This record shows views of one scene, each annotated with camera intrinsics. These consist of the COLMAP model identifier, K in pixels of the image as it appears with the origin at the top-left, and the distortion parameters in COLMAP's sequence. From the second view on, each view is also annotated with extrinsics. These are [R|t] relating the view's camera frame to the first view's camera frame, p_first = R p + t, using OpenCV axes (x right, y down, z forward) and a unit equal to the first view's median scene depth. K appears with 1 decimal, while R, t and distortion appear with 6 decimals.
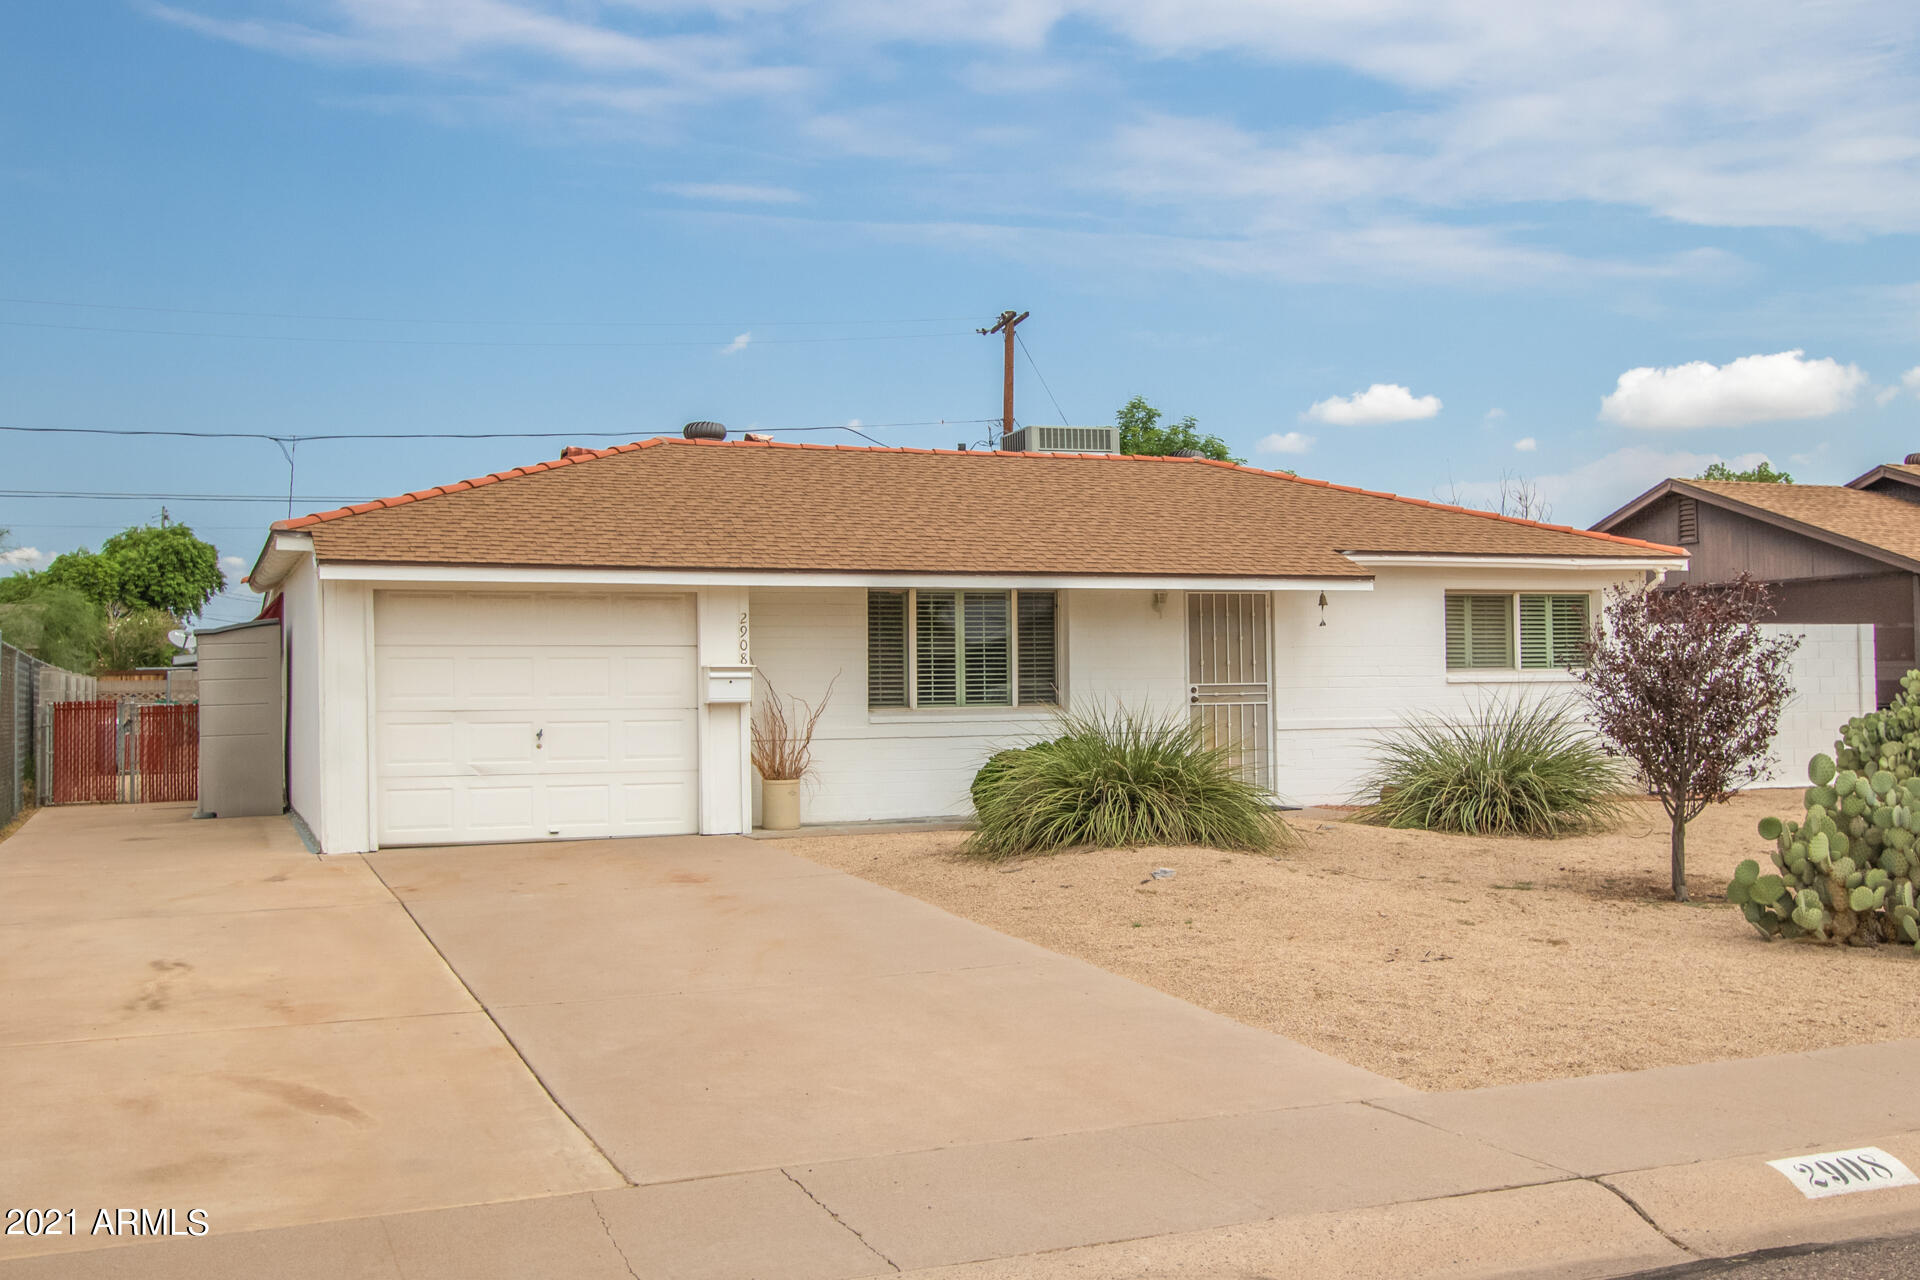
lens RADIAL K [[1098.2, 0, 960.0], [0, 1098.2, 640.0], [0, 0, 1]] dist [-0.006572, -0.000295]
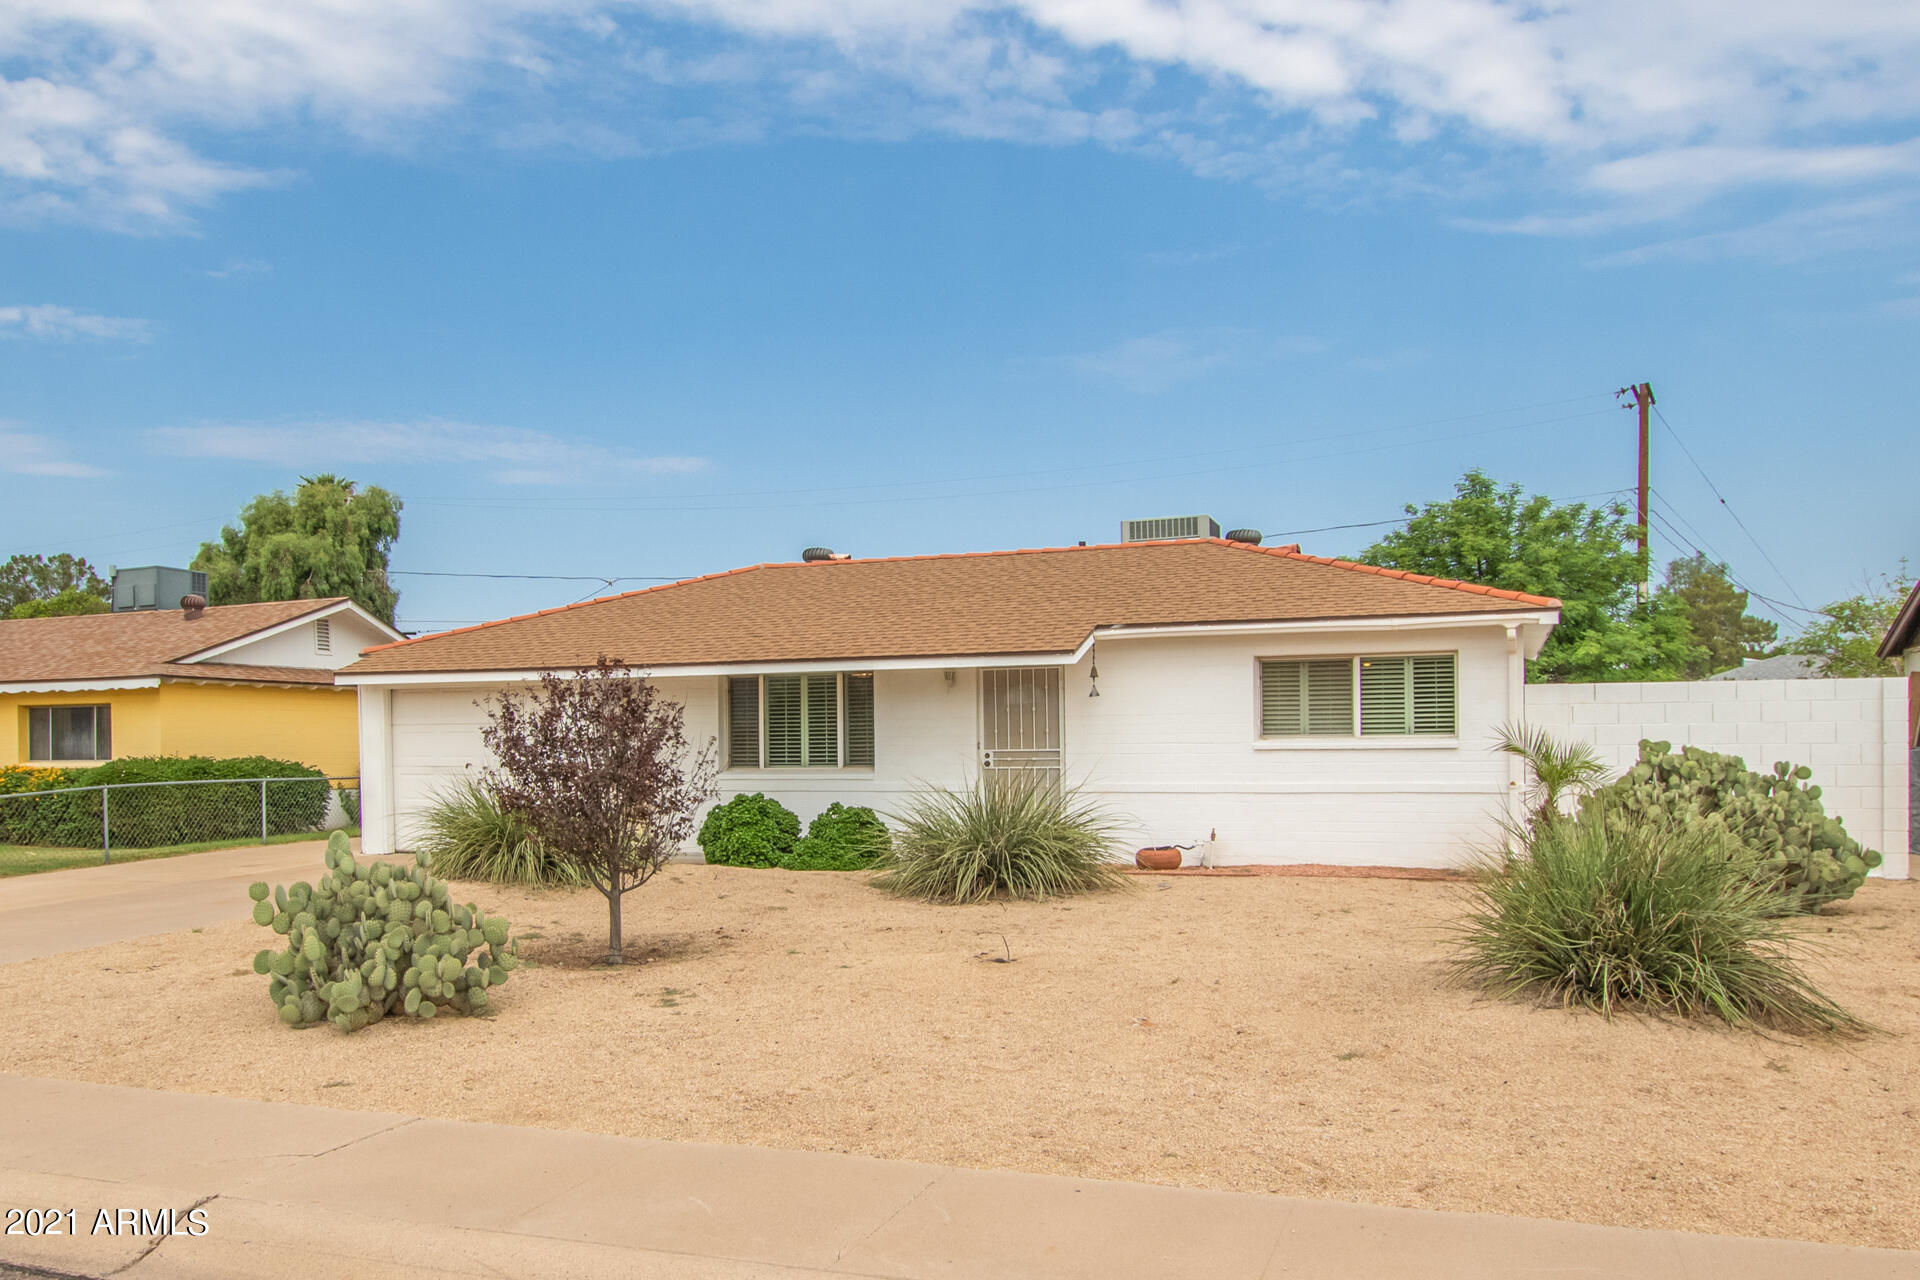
lens RADIAL K [[883.0, 0, 960.2], [0, 883.0, 727.9], [0, 0, 1]] dist [-0.020111, -0.000113]
pose [[0.901648, -0.005787, -0.432432, 0.597943], [0.016972, 0.999614, 0.022011, -0.003557], [0.432137, -0.027185, 0.901398, 0.170366]]
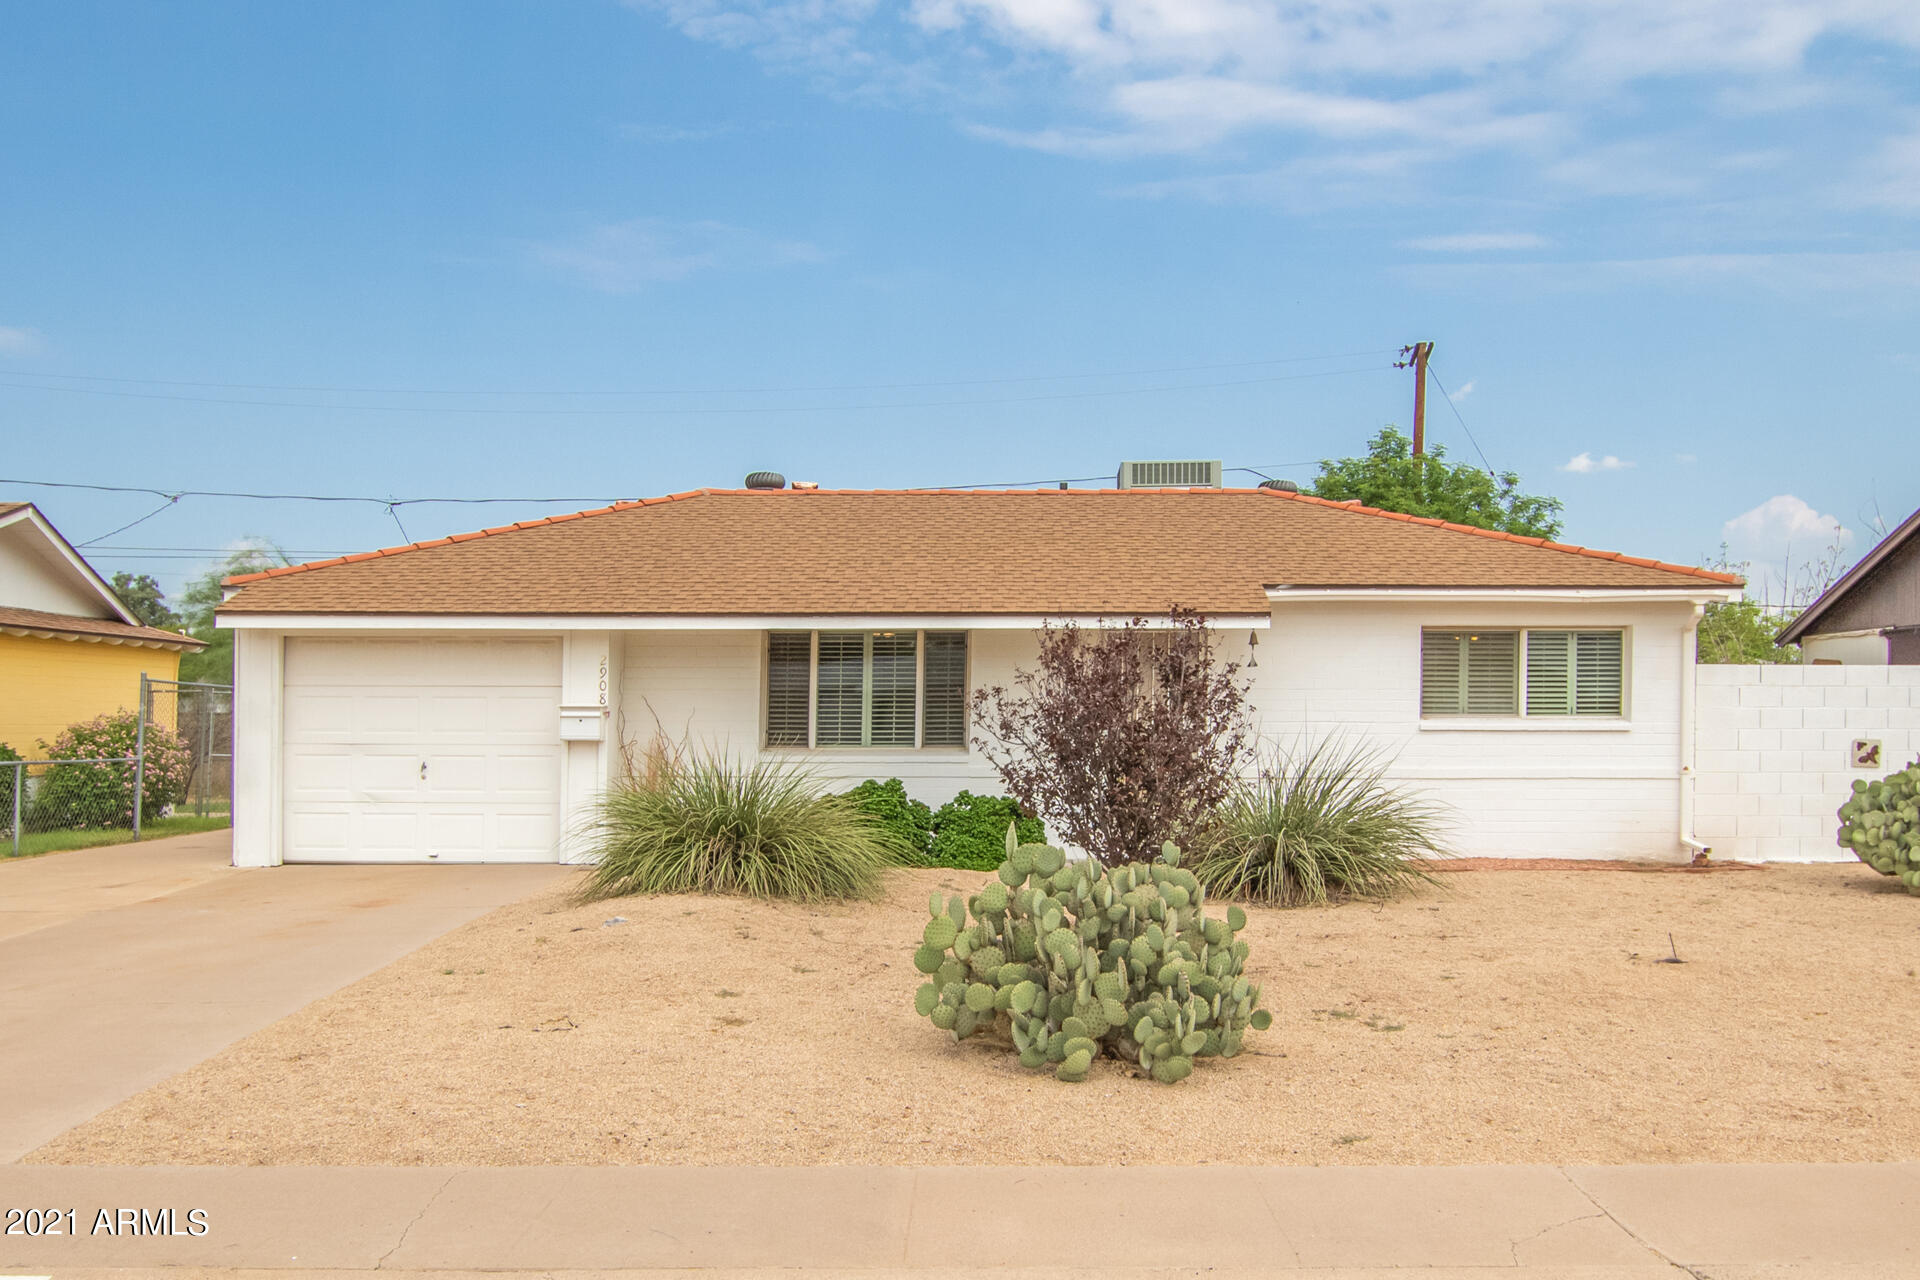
lens RADIAL K [[1073.4, 0, 964.8], [0, 1073.4, 705.8], [0, 0, 1]] dist [-0.019497, -0.000956]
pose [[0.972080, 0.007875, -0.234516, 0.313458], [-0.002219, 0.999700, 0.024374, -0.001779], [0.234637, -0.023173, 0.971807, 0.069834]]
